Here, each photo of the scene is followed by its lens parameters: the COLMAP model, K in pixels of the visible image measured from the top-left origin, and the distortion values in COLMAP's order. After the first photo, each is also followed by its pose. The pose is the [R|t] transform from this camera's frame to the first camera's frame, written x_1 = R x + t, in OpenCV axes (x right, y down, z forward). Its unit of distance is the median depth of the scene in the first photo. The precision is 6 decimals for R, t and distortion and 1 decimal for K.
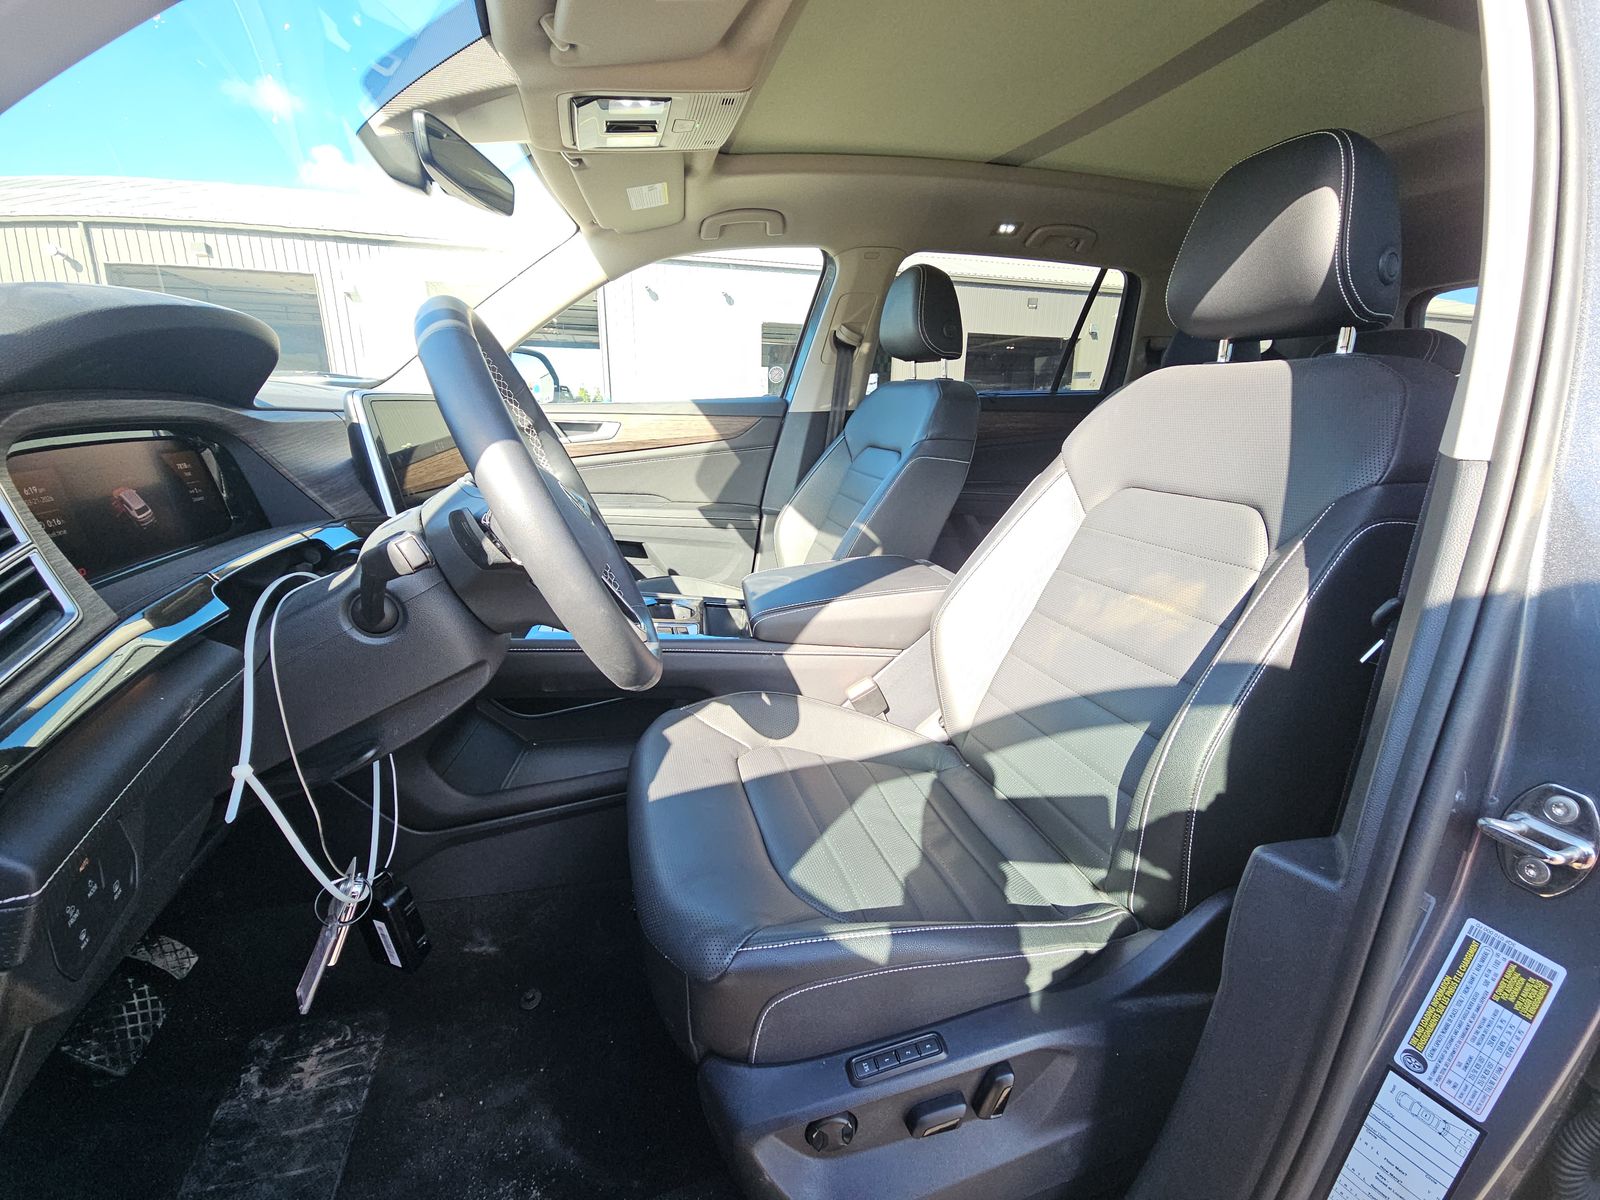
lens RADIAL K [[650.3, 0, 791.4], [0, 650.3, 601.6], [0, 0, 1]] dist [-0.002297, -0.001456]
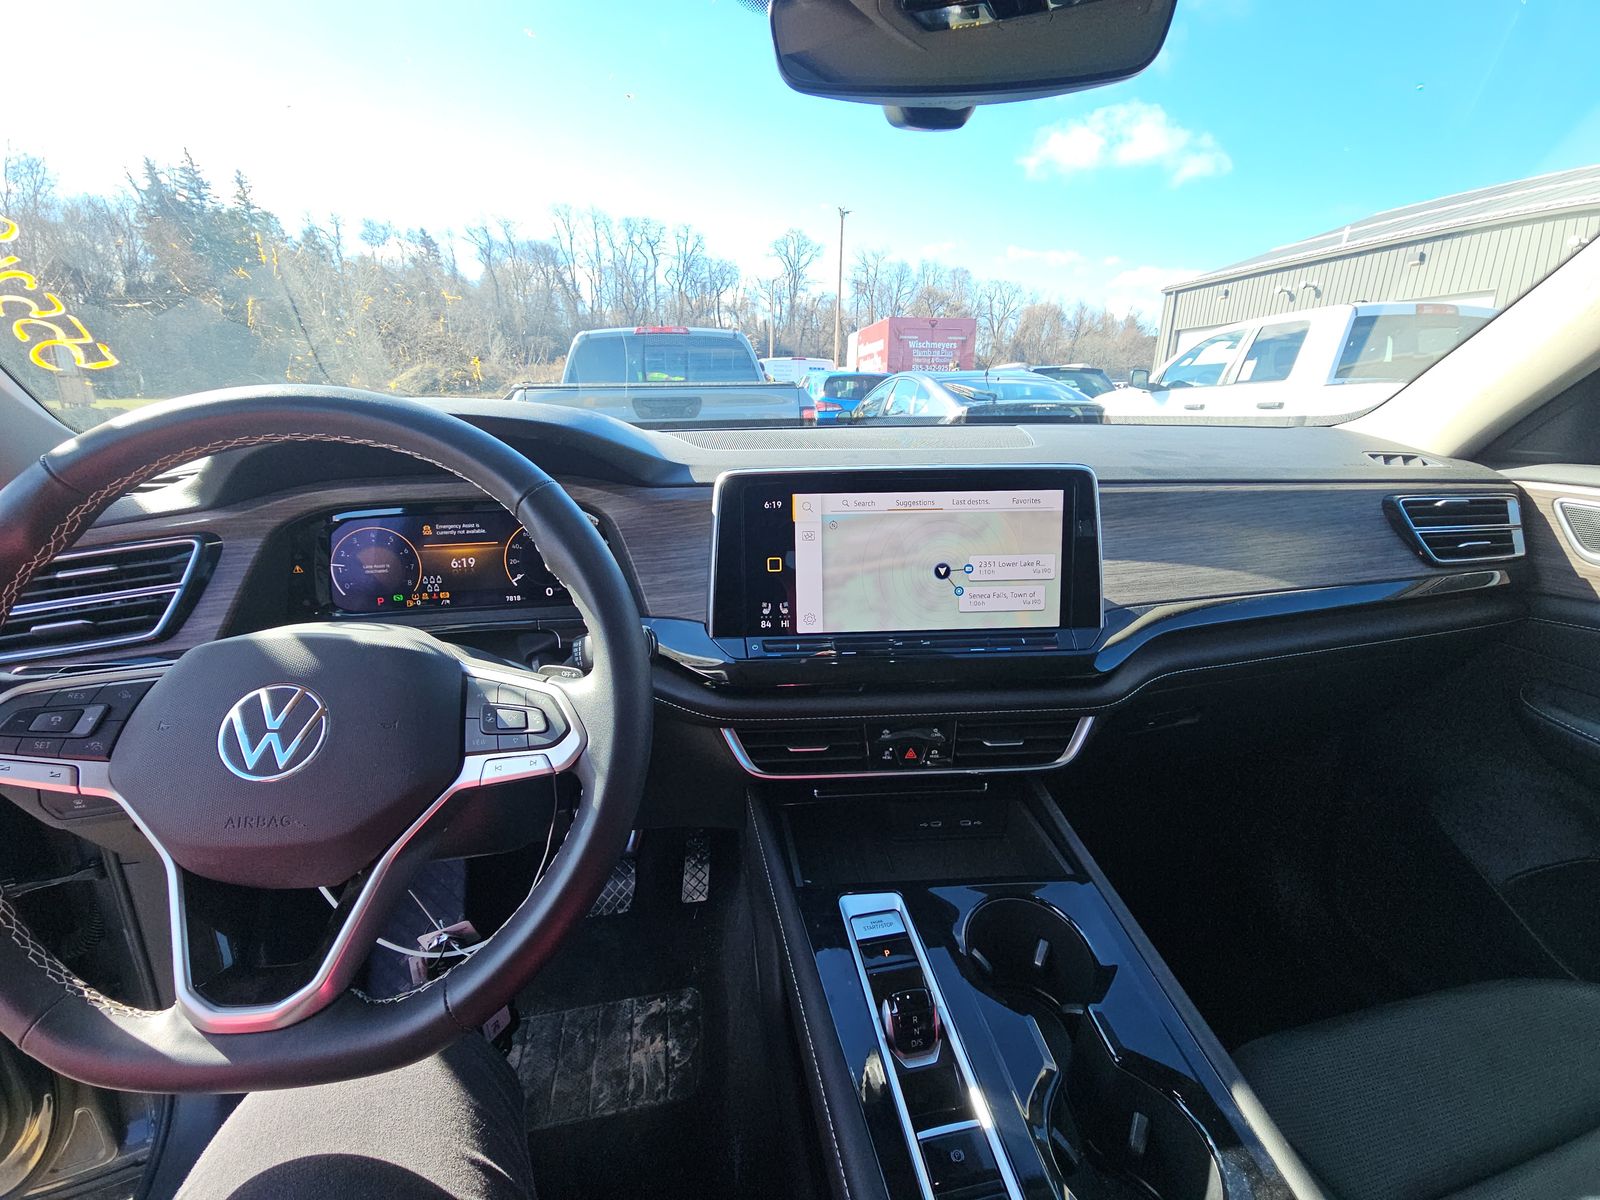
lens RADIAL K [[650.3, 0, 803.4], [0, 650.3, 591.3], [0, 0, 1]] dist [-0.002297, -0.001456]
pose [[-0.101084, 0.271586, -0.957091, 0.091791], [-0.278410, 0.915859, 0.289291, -0.405240], [0.955128, 0.295707, -0.016966, 1.043427]]
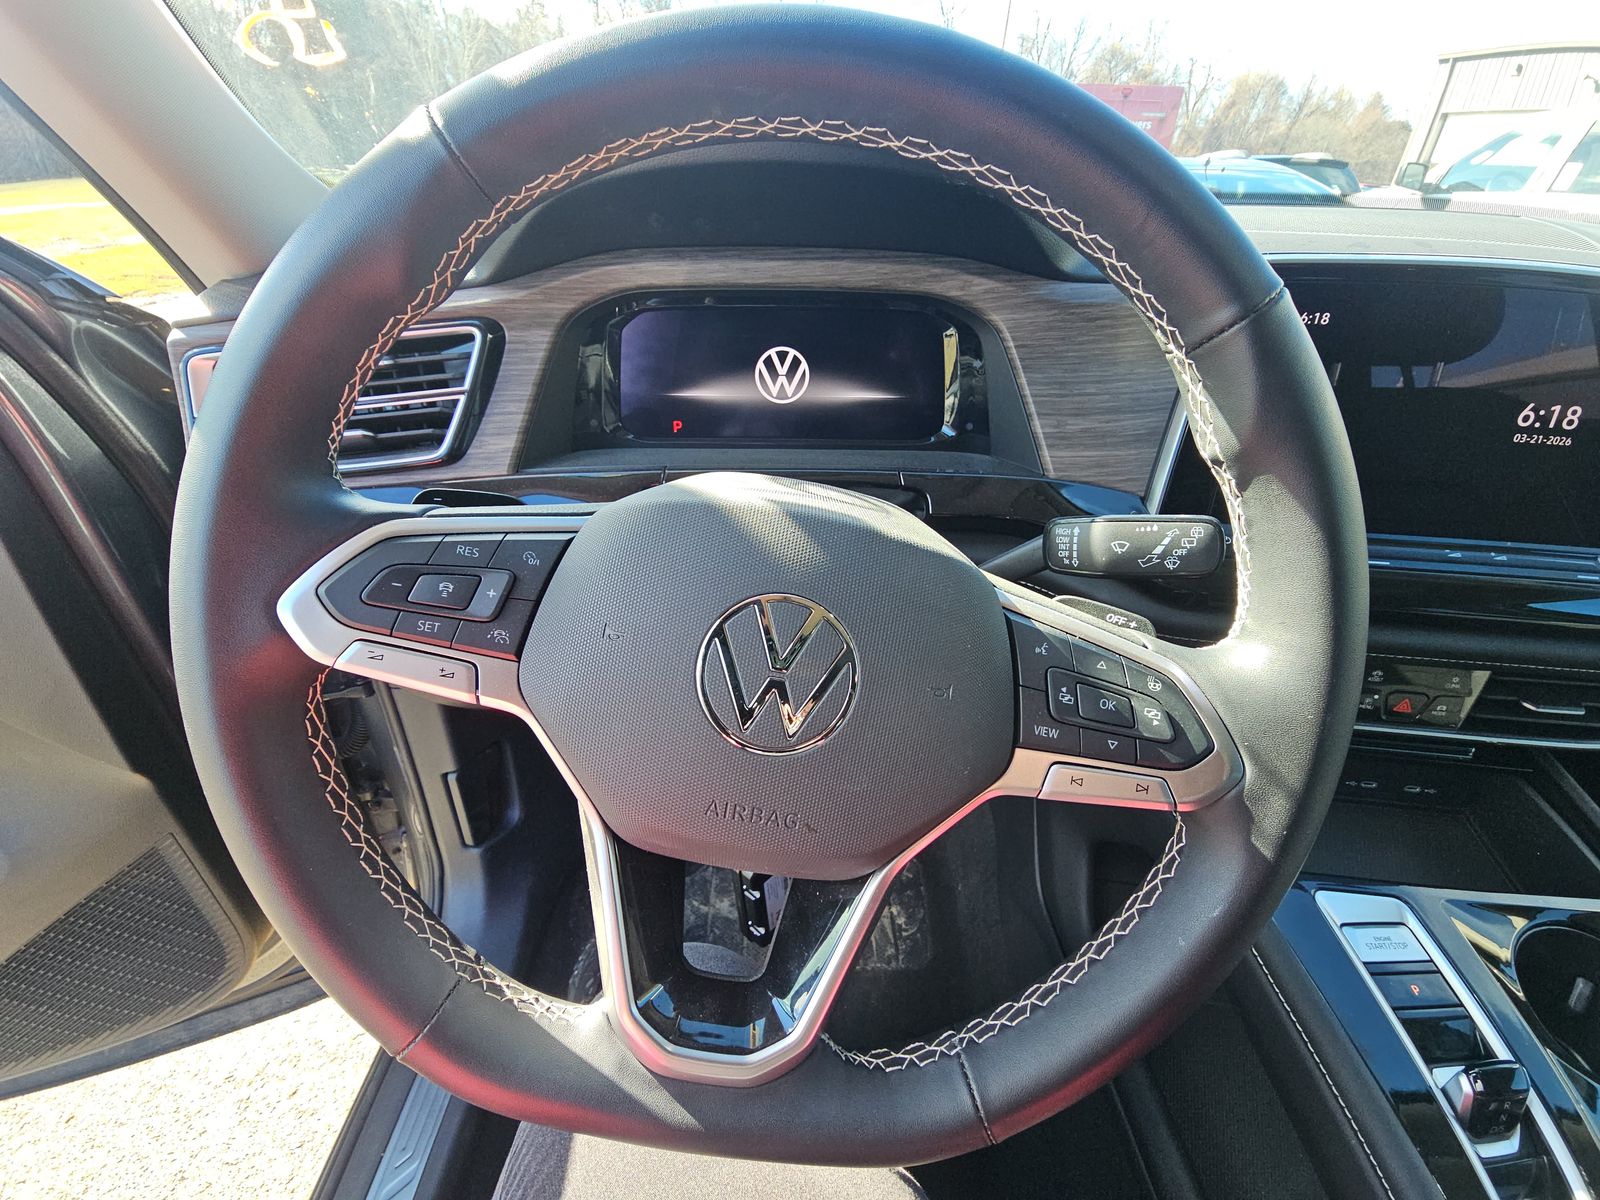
lens RADIAL K [[650.3, 0, 796.1], [0, 650.3, 594.5], [0, 0, 1]] dist [-0.002297, -0.001456]
pose [[-0.271113, 0.490274, -0.828329, -0.059260], [-0.292007, 0.778111, 0.556125, -0.270273], [0.917186, 0.392651, -0.067793, 0.745729]]
